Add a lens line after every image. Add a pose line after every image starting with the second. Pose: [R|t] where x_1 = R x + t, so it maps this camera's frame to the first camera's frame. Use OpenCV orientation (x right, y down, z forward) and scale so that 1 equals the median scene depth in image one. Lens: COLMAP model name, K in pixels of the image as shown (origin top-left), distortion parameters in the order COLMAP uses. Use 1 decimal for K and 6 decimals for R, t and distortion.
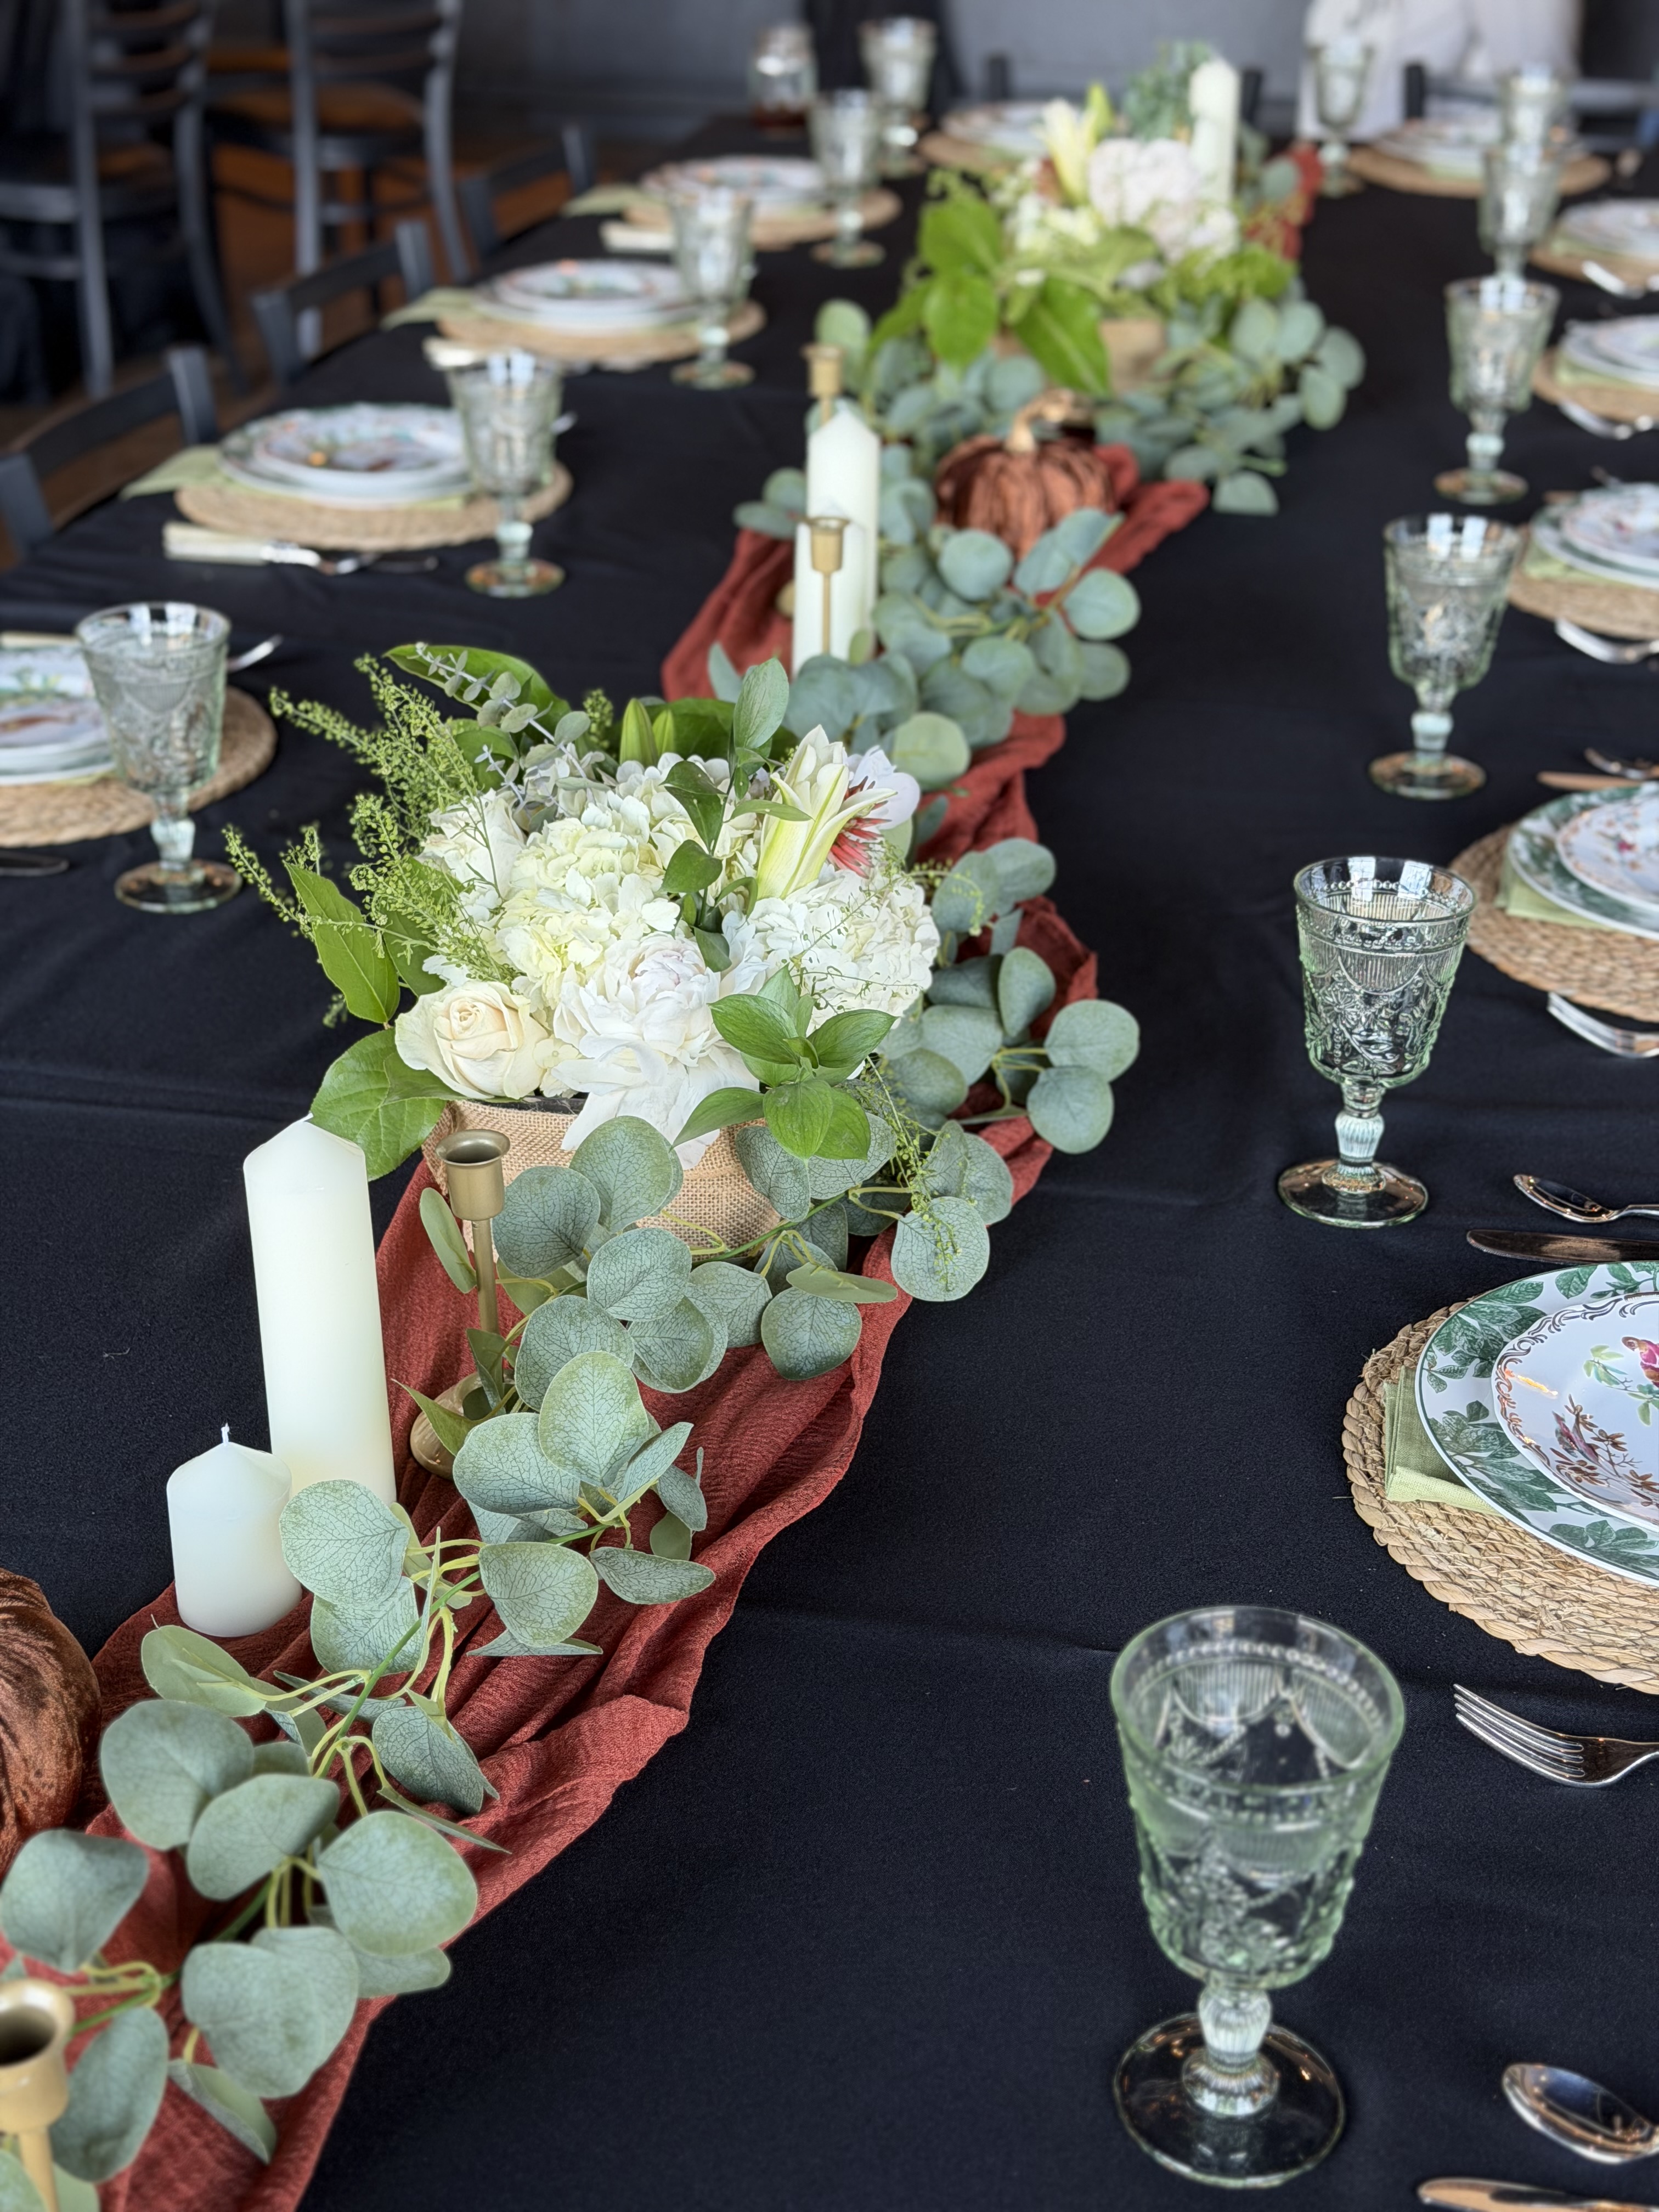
lens RADIAL K [[3033.6, 0, 828.5], [0, 3033.6, 1163.3], [0, 0, 1]] dist [0.184184, -0.386371]
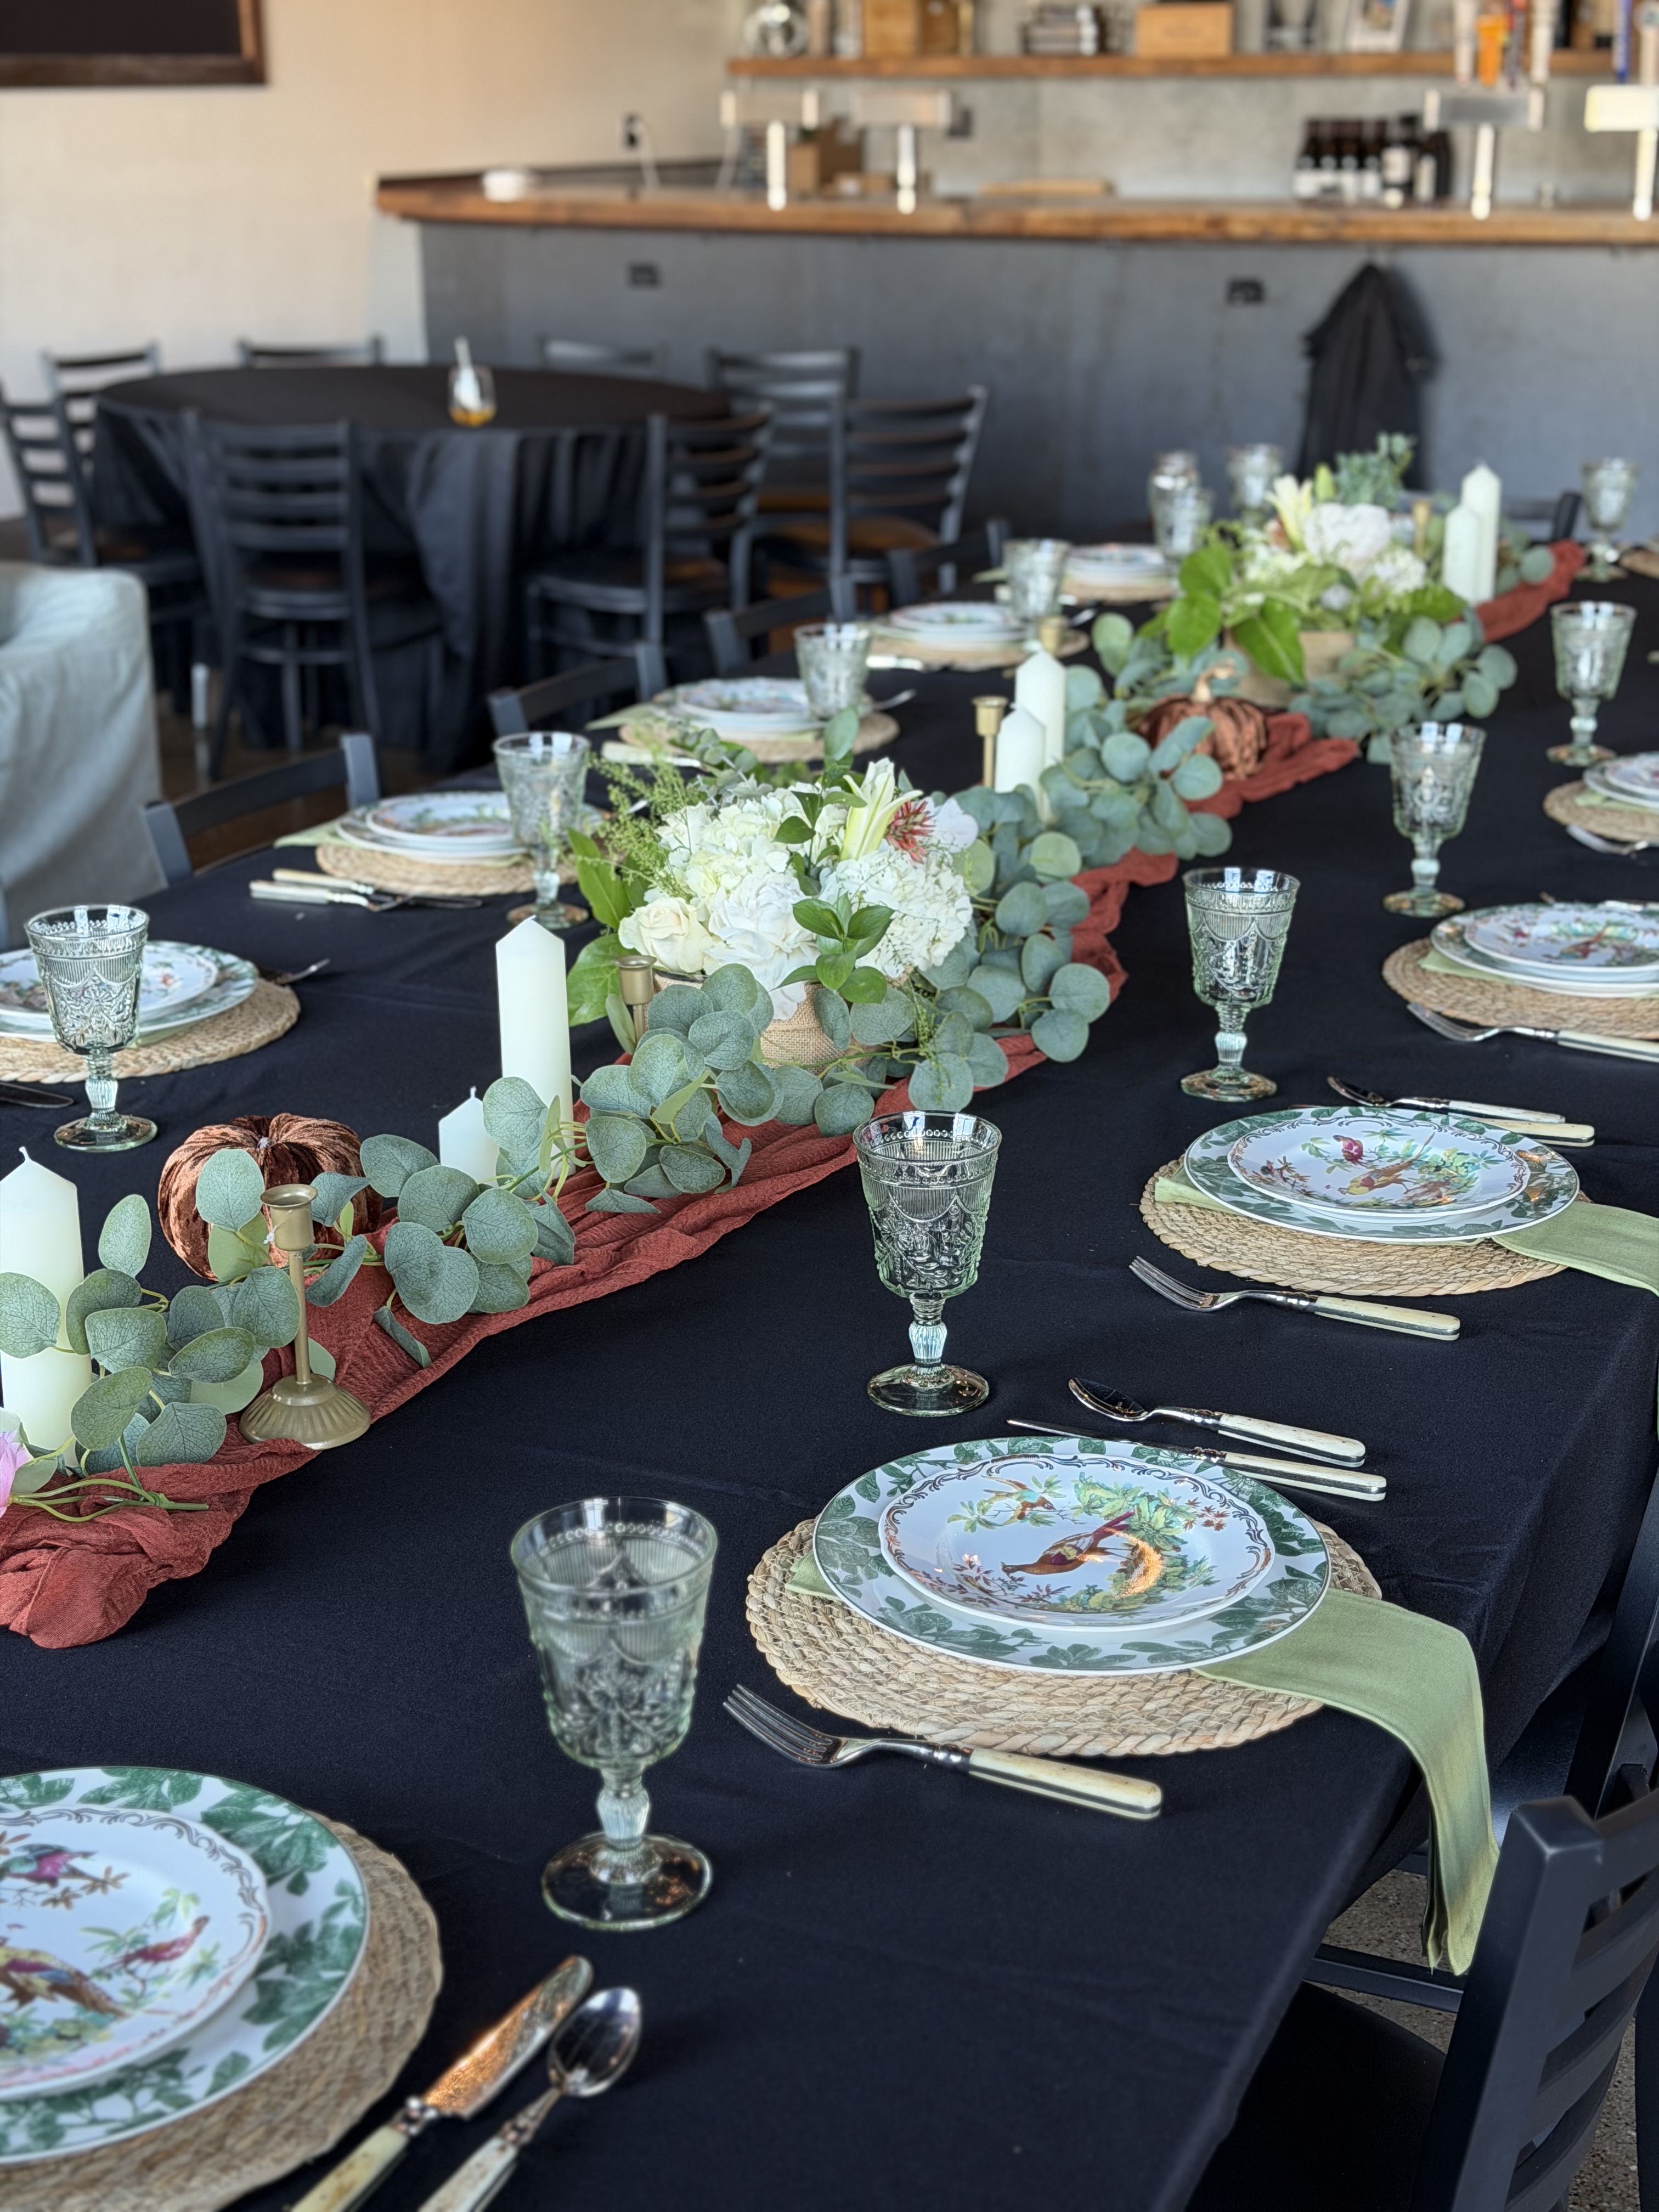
lens RADIAL K [[3033.6, 0, 828.5], [0, 3033.6, 1163.3], [0, 0, 1]] dist [0.184184, -0.386371]
pose [[0.980238, 0.059948, -0.188519, 0.202195], [-0.087112, 0.986414, -0.139279, 0.212541], [0.177609, 0.152949, 0.972143, -0.399441]]
